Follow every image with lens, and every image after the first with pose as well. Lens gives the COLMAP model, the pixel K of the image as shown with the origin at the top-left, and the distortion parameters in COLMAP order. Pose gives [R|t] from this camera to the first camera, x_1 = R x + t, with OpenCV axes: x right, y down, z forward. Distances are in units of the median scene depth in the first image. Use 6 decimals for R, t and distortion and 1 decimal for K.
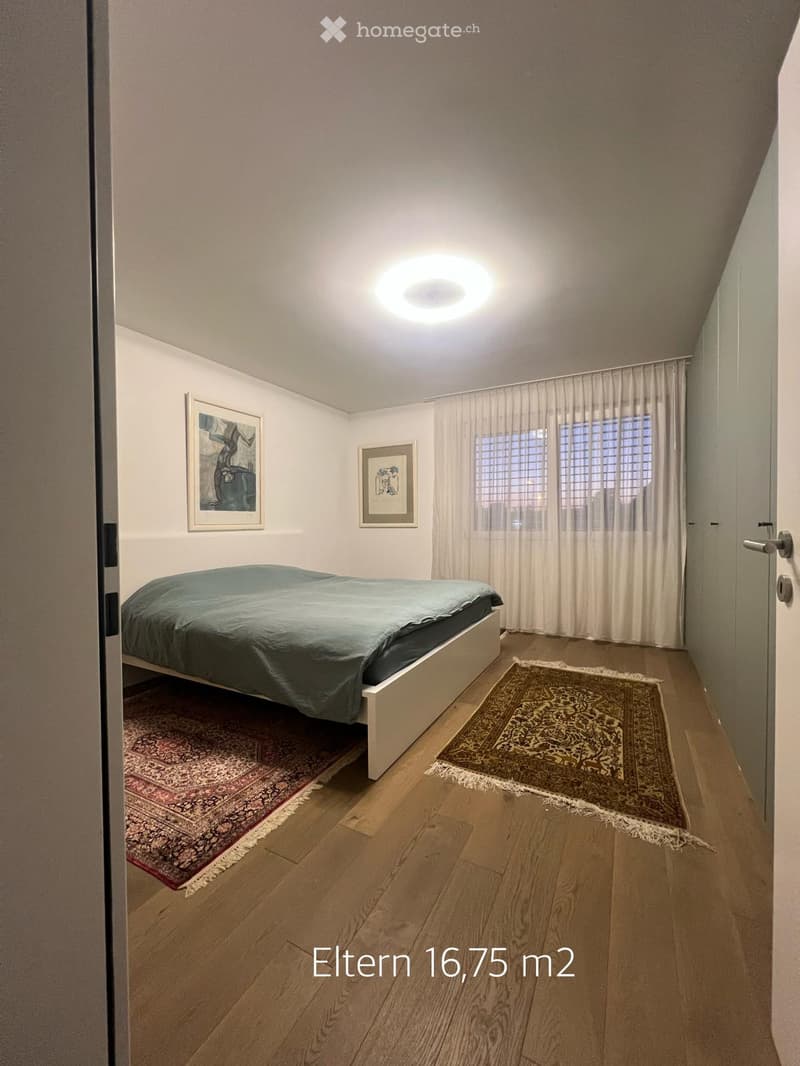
lens RADIAL K [[433.8, 0, 400.2], [0, 433.8, 533.6], [0, 0, 1]] dist [-0.001219, -0.000029]
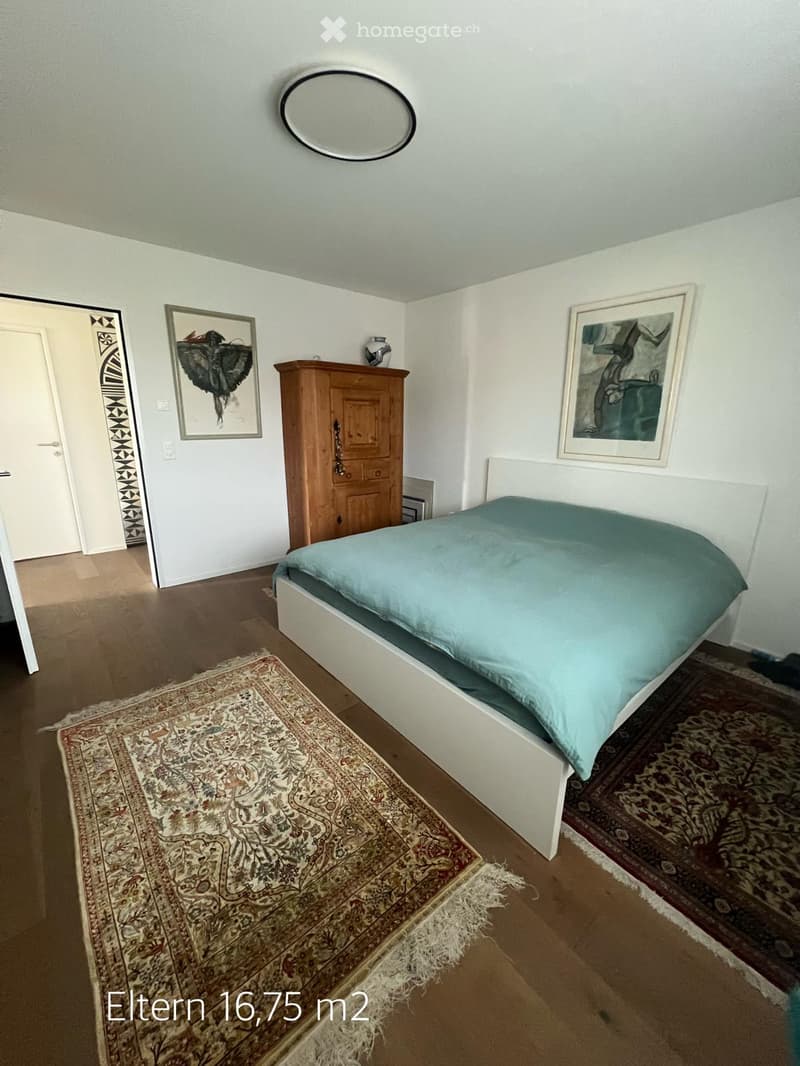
lens RADIAL K [[433.8, 0, 400.4], [0, 433.8, 529.5], [0, 0, 1]] dist [-0.001219, -0.000029]
pose [[-0.374656, 0.236302, -0.896546, 0.558648], [-0.035295, 0.962641, 0.268472, -0.098639], [0.926492, 0.132228, -0.352319, 0.992161]]
